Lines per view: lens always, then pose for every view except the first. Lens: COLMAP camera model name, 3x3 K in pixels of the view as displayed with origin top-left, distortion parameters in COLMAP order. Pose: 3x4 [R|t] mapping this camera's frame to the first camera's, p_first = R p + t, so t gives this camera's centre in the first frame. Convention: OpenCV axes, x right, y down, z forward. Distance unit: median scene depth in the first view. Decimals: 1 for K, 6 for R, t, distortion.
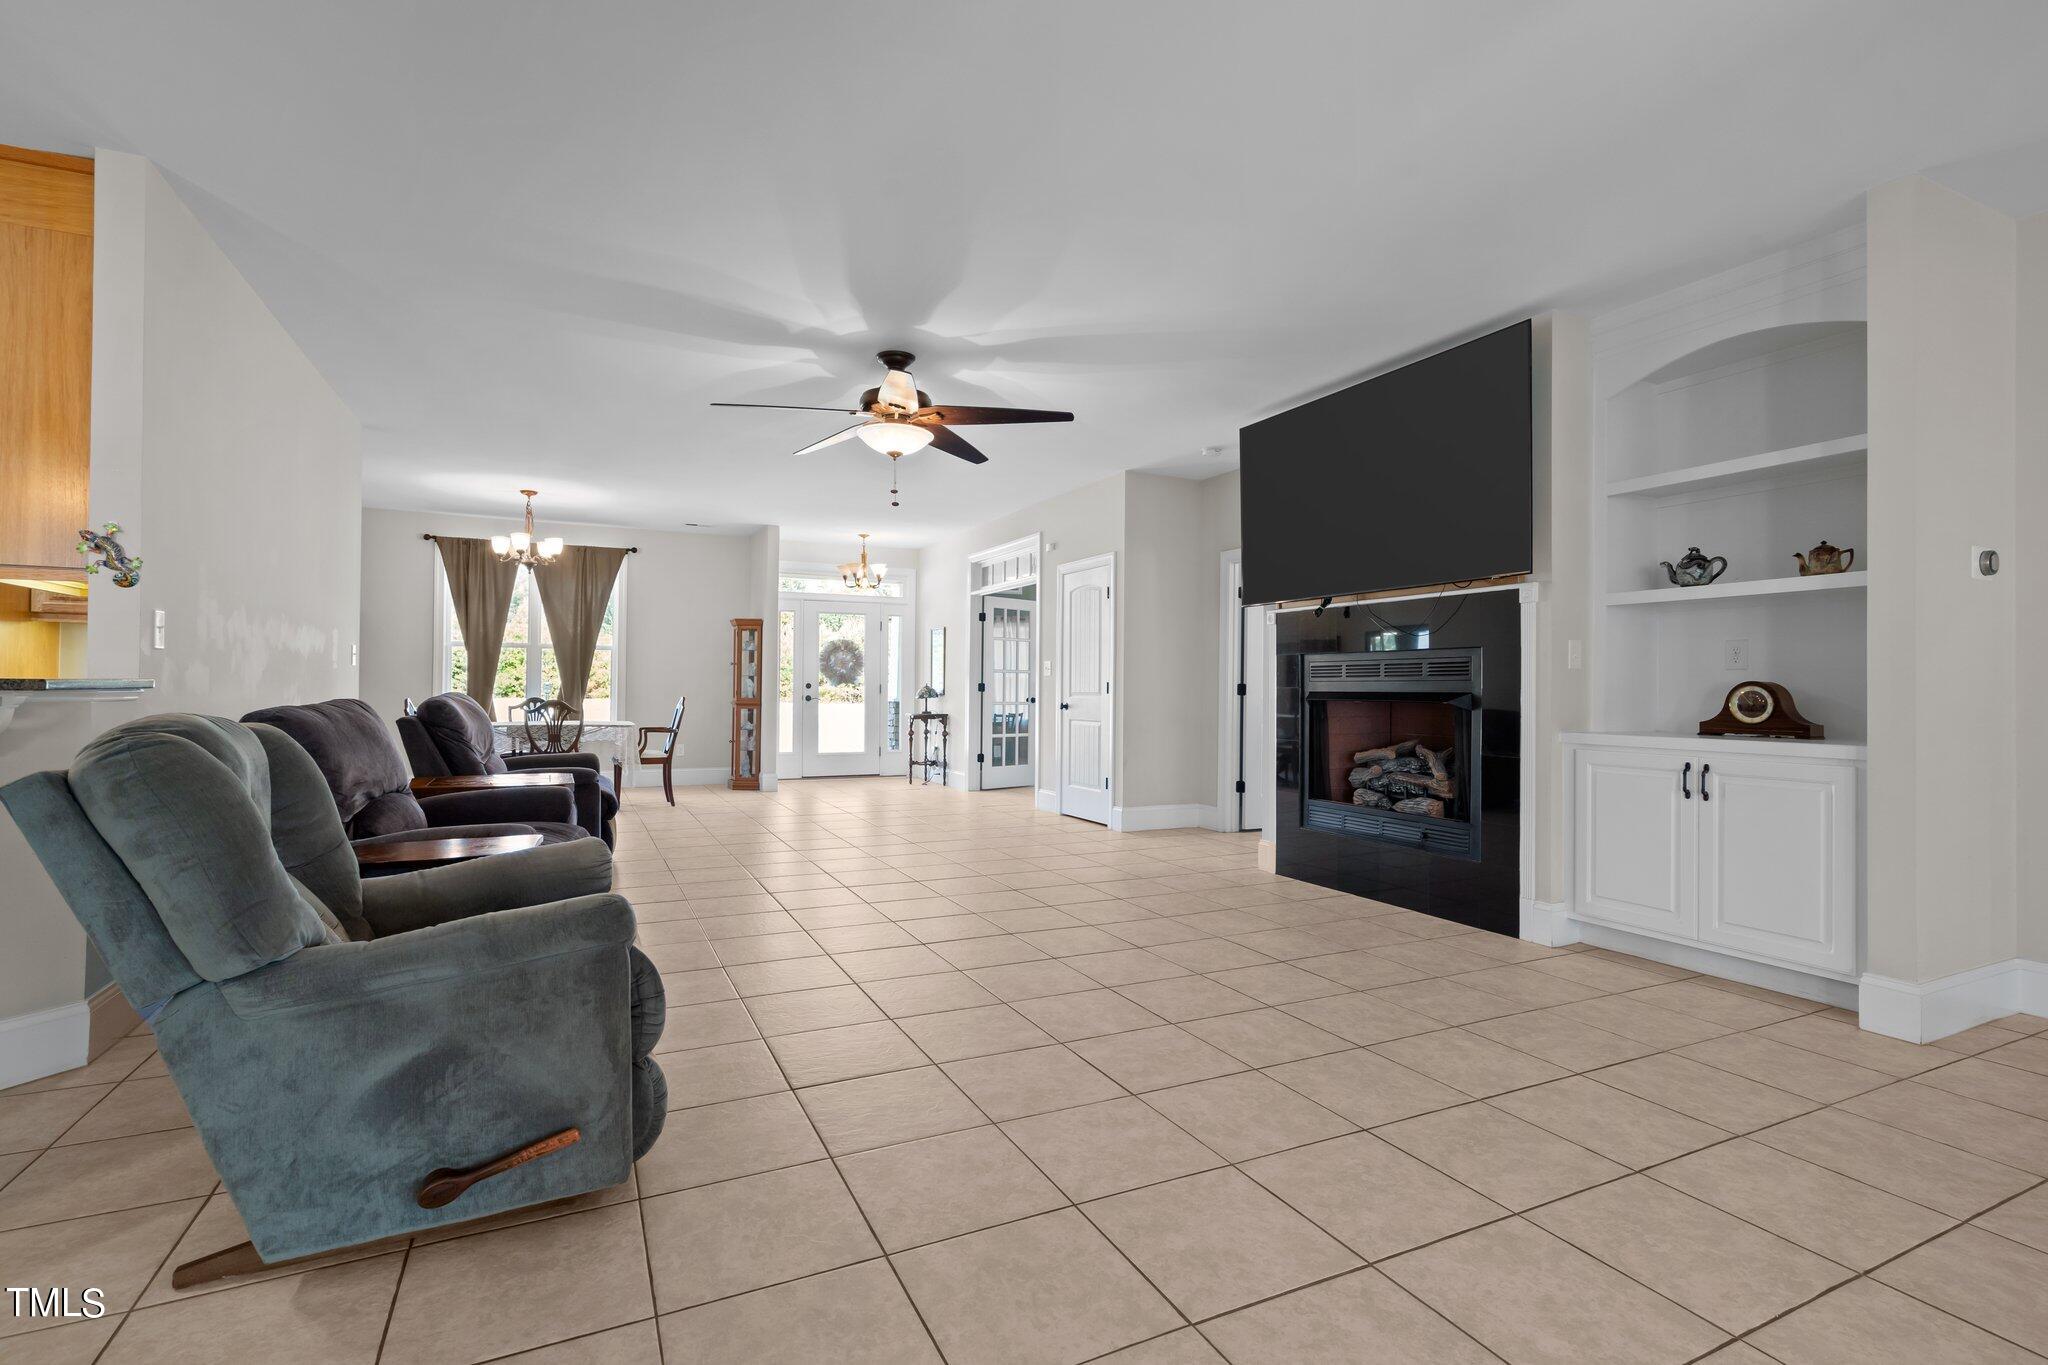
lens RADIAL K [[938.7, 0, 1023.6], [0, 938.7, 681.9], [0, 0, 1]] dist [-0.005483, -0.000491]
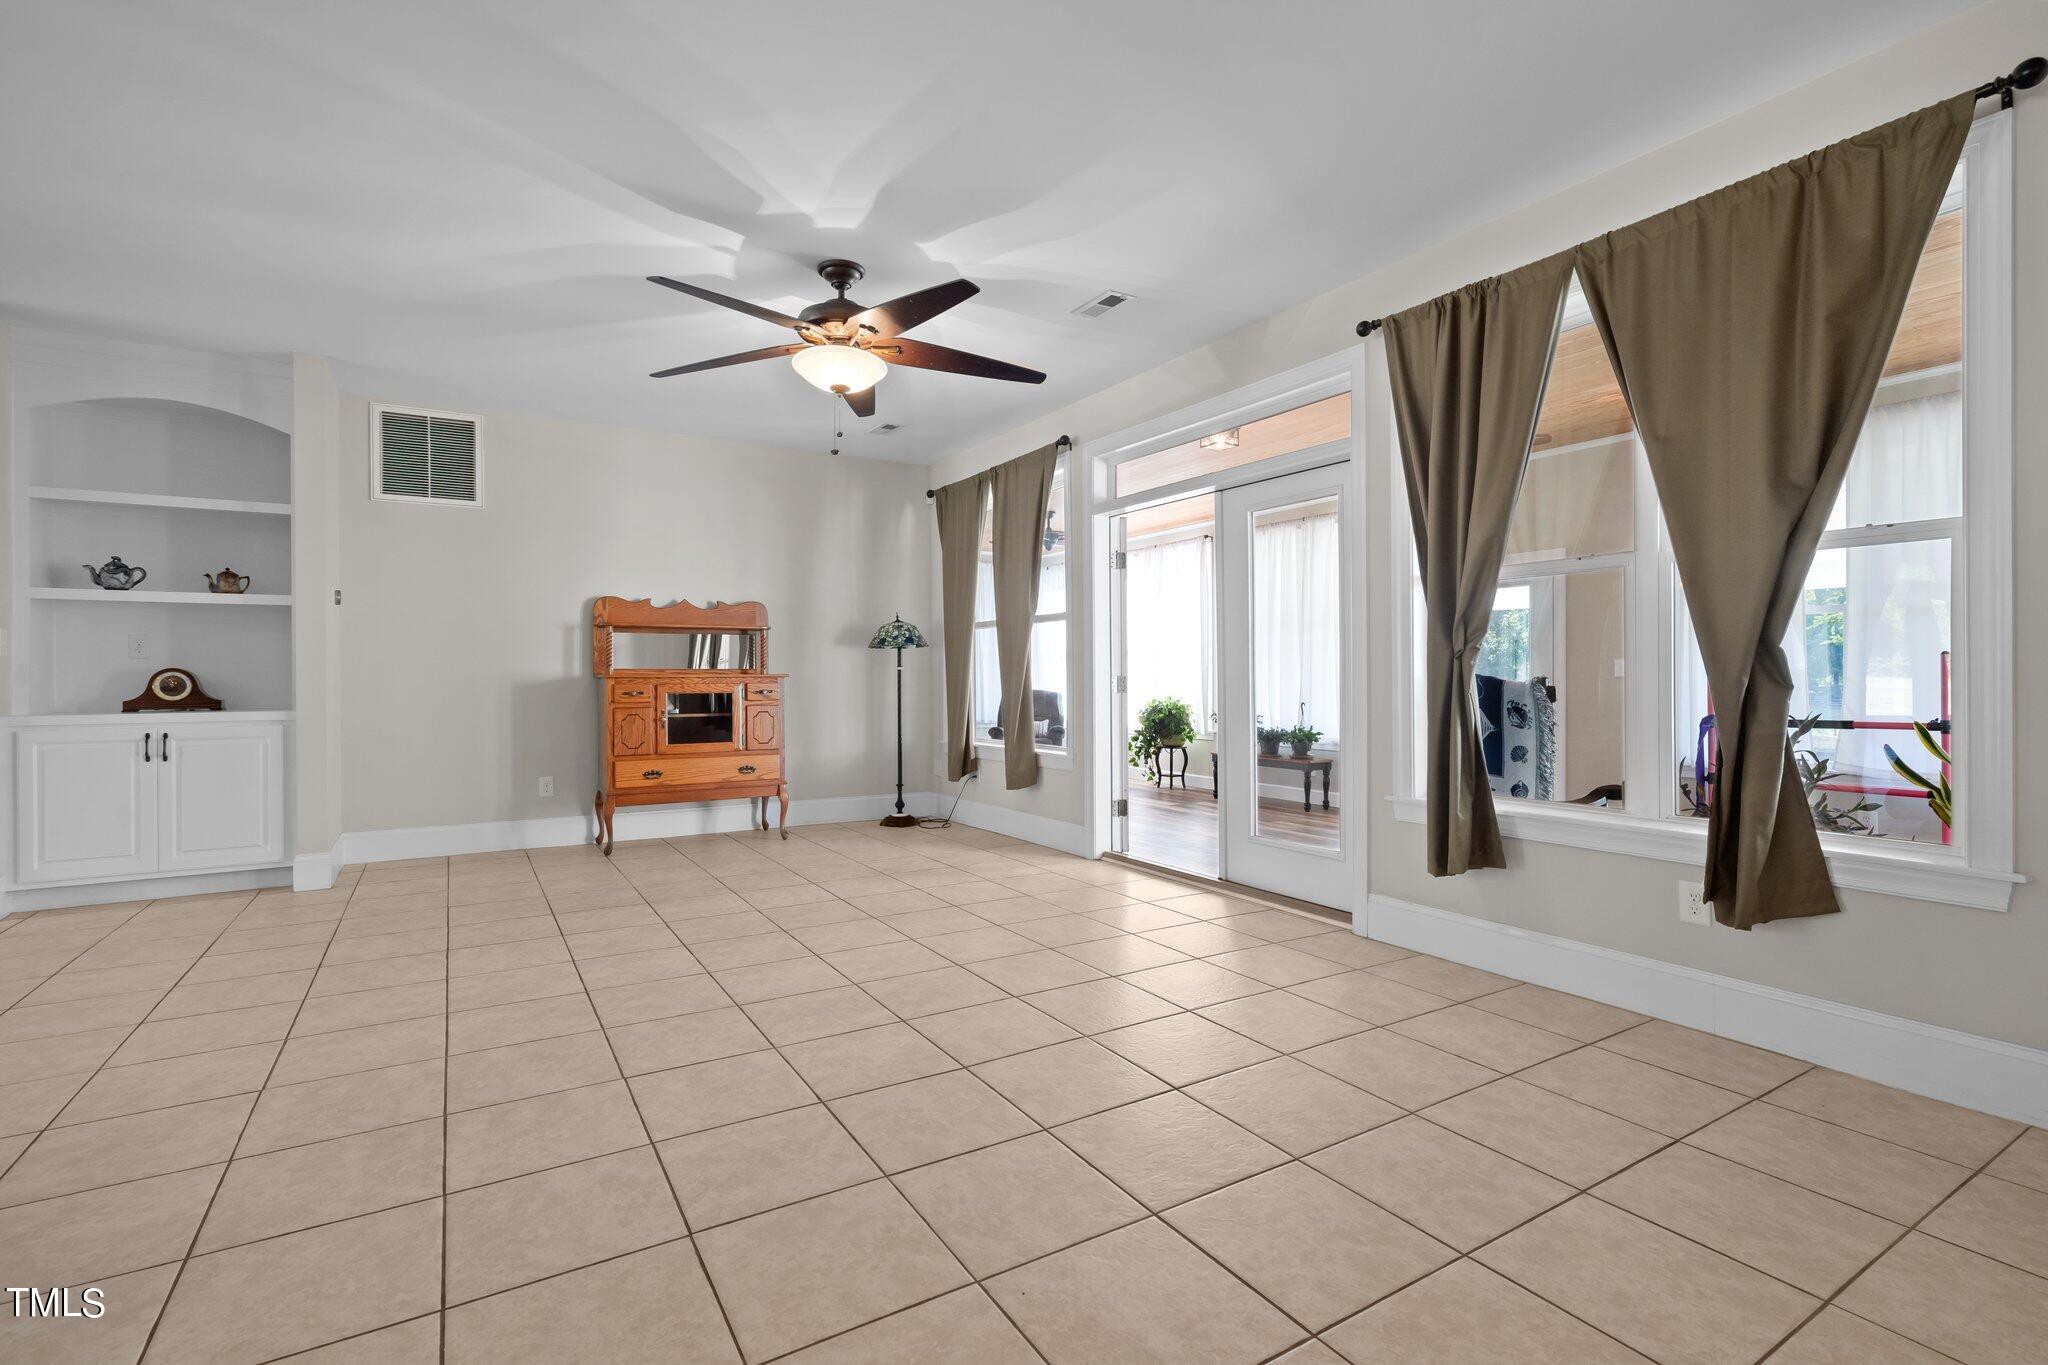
lens RADIAL K [[938.7, 0, 1024.7], [0, 938.7, 676.5], [0, 0, 1]] dist [-0.005483, -0.000491]
pose [[-0.103997, -0.009230, 0.994535, -0.642637], [-0.007297, 0.999937, 0.008517, -0.008992], [-0.994551, -0.006371, -0.104058, -0.040047]]
